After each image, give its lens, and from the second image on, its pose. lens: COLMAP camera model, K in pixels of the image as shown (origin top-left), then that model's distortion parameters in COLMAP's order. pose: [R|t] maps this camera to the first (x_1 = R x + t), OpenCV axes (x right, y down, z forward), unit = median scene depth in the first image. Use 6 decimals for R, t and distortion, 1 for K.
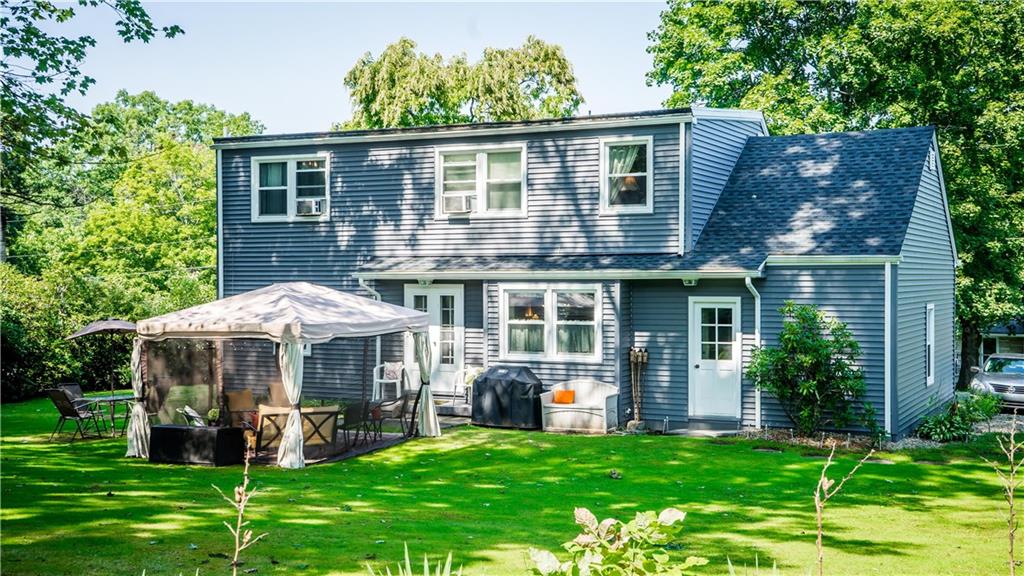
lens RADIAL K [[1250.8, 0, 514.2], [0, 1250.8, 288.1], [0, 0, 1]] dist [-0.019953, 0.000000]
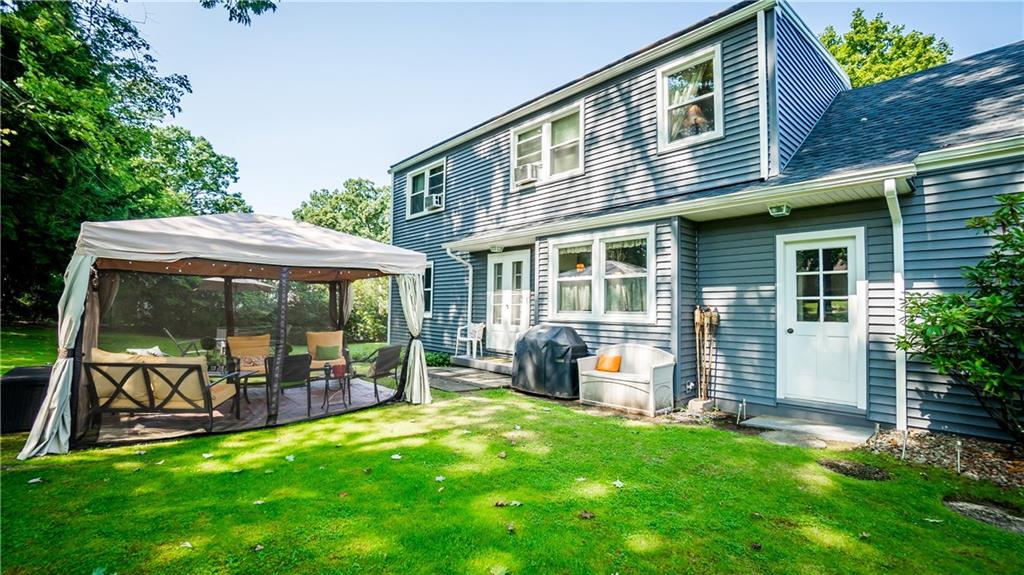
lens RADIAL K [[449.5, 0, 510.8], [0, 449.5, 290.6], [0, 0, 1]] dist [-0.047467, 0.016503]
pose [[0.926269, -0.004055, -0.376842, 0.090240], [-0.018636, 0.998226, -0.056550, 0.055708], [0.376403, 0.059403, 0.924550, 0.683337]]
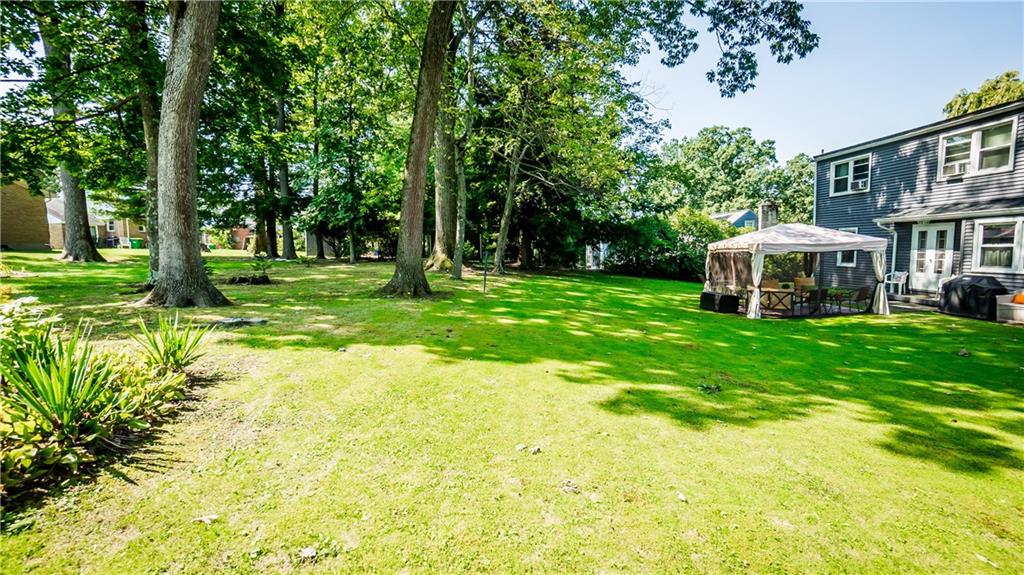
lens RADIAL K [[449.5, 0, 509.2], [0, 449.5, 291.8], [0, 0, 1]] dist [-0.047467, 0.016503]
pose [[0.468019, 0.076287, -0.880420, 0.189310], [0.009816, 0.995757, 0.091499, 0.028991], [0.883664, -0.051465, 0.465284, 0.278532]]
